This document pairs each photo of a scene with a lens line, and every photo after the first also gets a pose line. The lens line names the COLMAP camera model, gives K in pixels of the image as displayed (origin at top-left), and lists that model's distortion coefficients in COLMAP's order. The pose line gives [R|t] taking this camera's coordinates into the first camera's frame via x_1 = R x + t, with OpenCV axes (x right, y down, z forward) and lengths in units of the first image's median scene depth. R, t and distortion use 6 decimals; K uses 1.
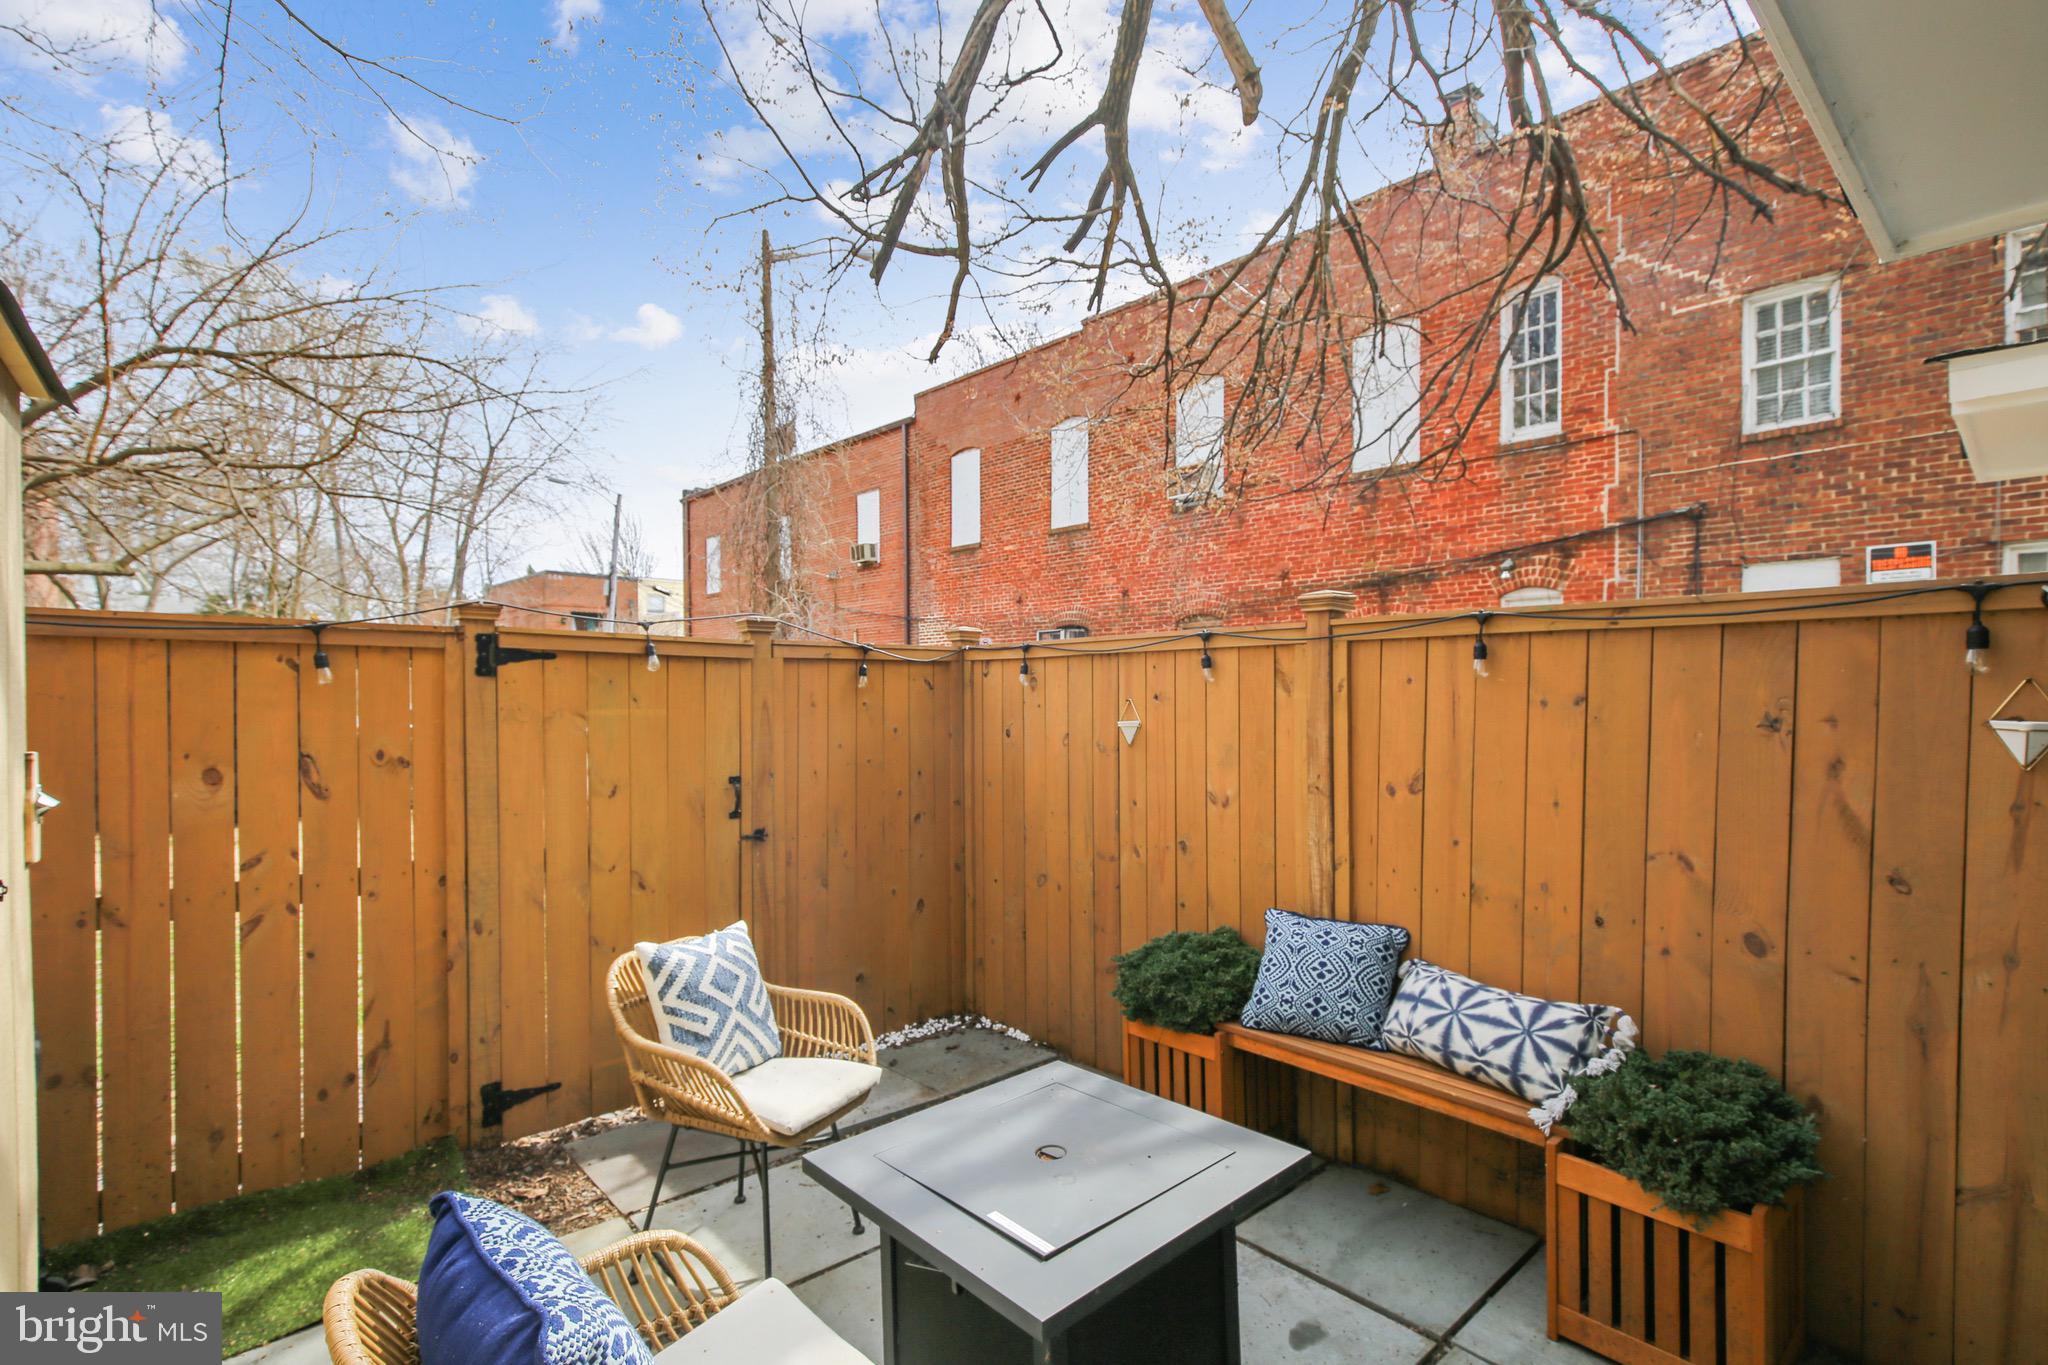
lens RADIAL K [[950.4, 0, 1018.4], [0, 950.4, 697.6], [0, 0, 1]] dist [0.004662, -0.000927]
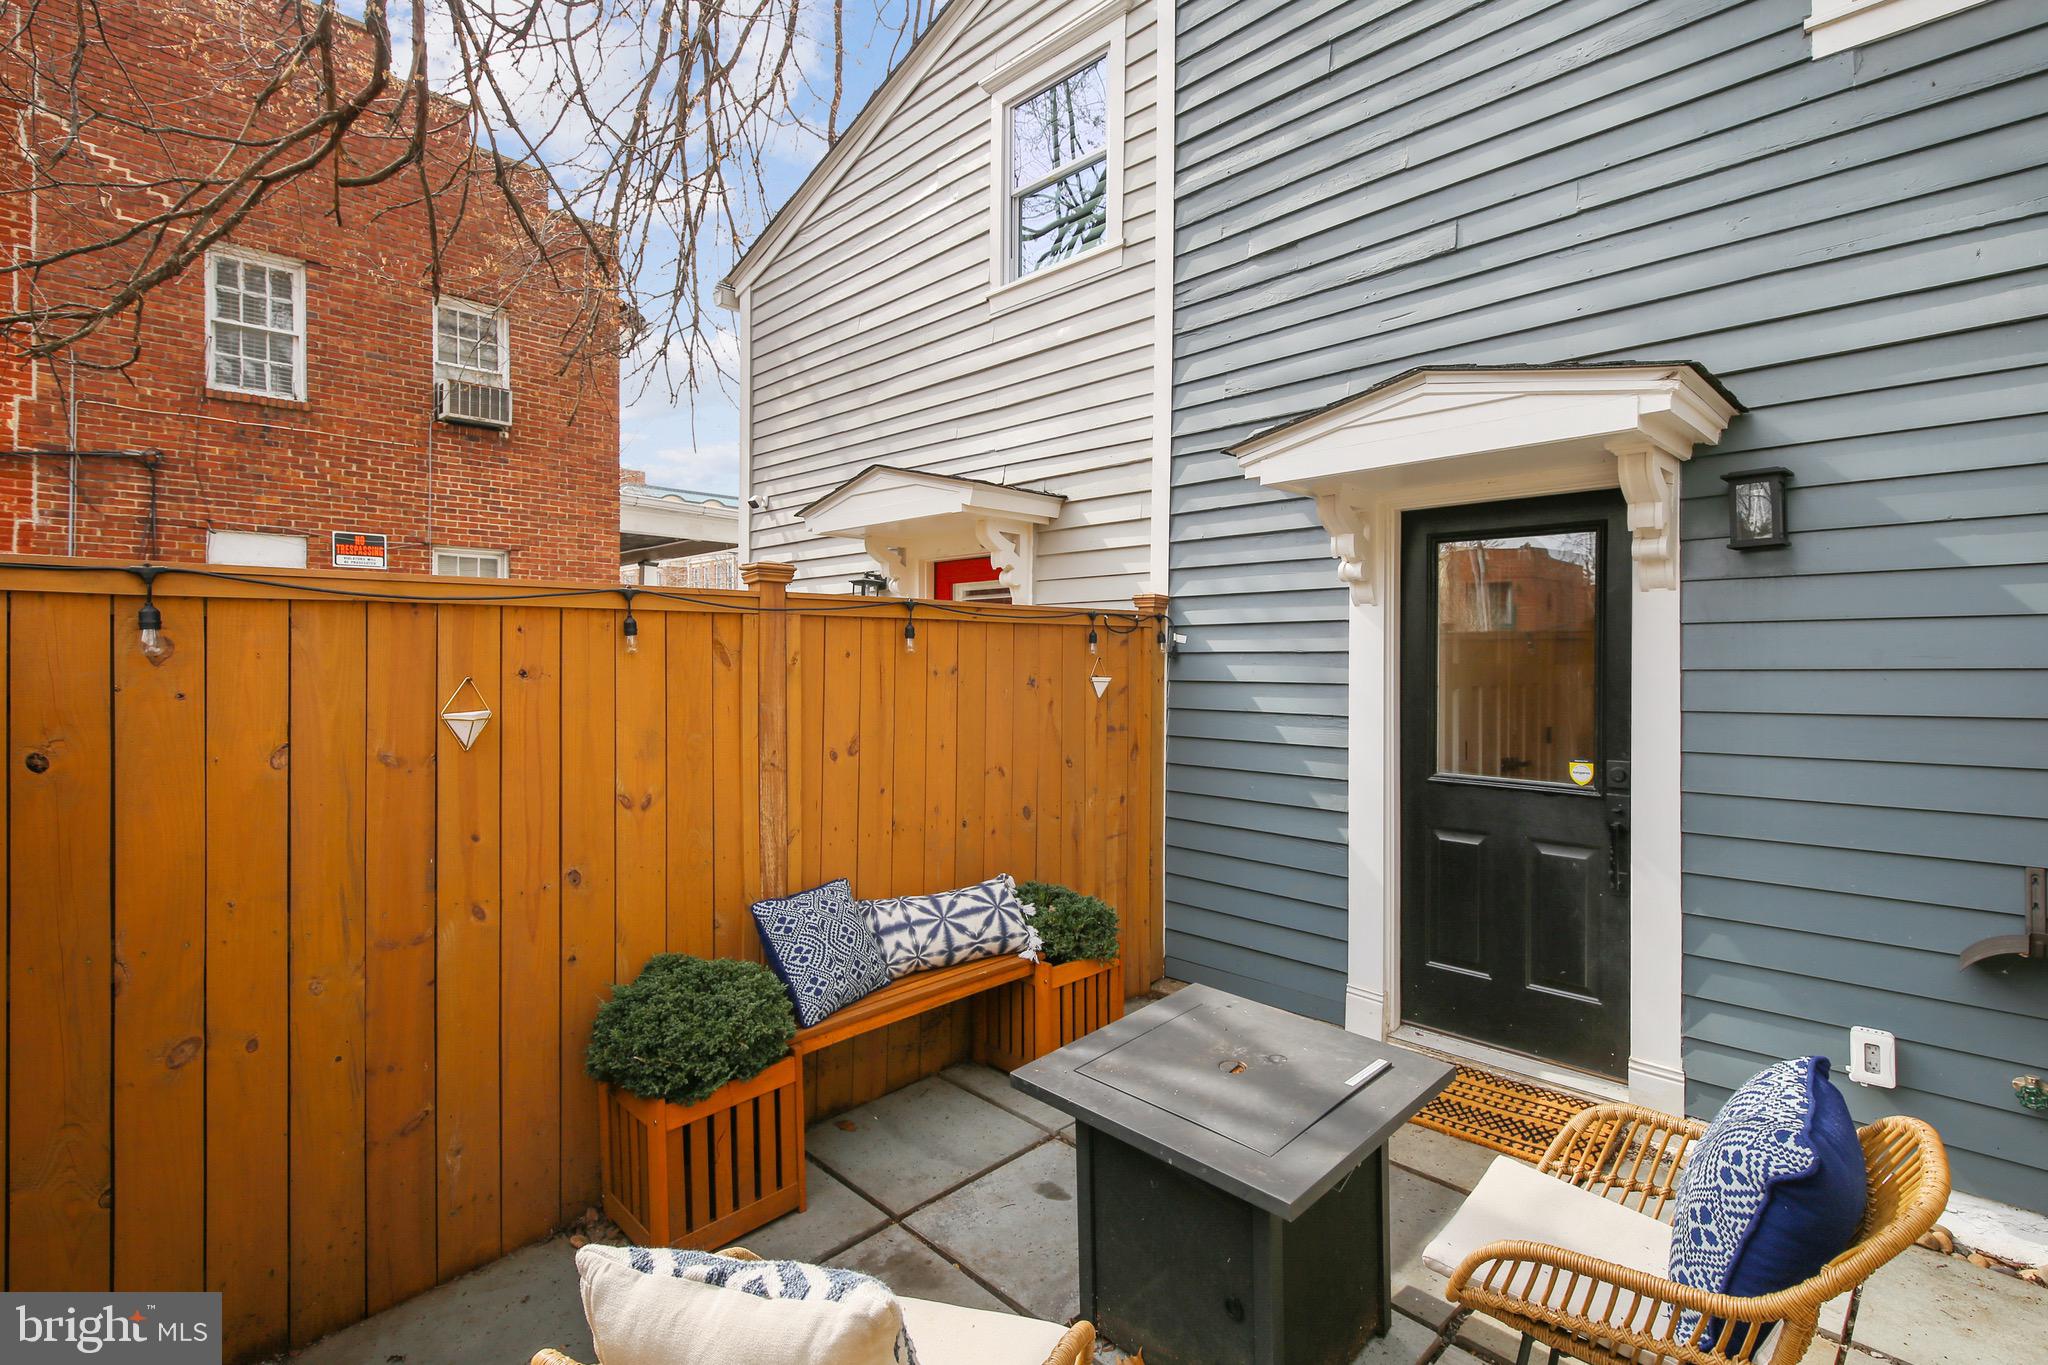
lens RADIAL K [[950.4, 0, 1033.8], [0, 950.4, 662.5], [0, 0, 1]] dist [0.004662, -0.000927]
pose [[-0.072699, 0.000216, 0.997354, -0.243547], [0.009426, 0.999955, 0.000471, -0.002266], [-0.997309, 0.009435, -0.072698, 0.294547]]
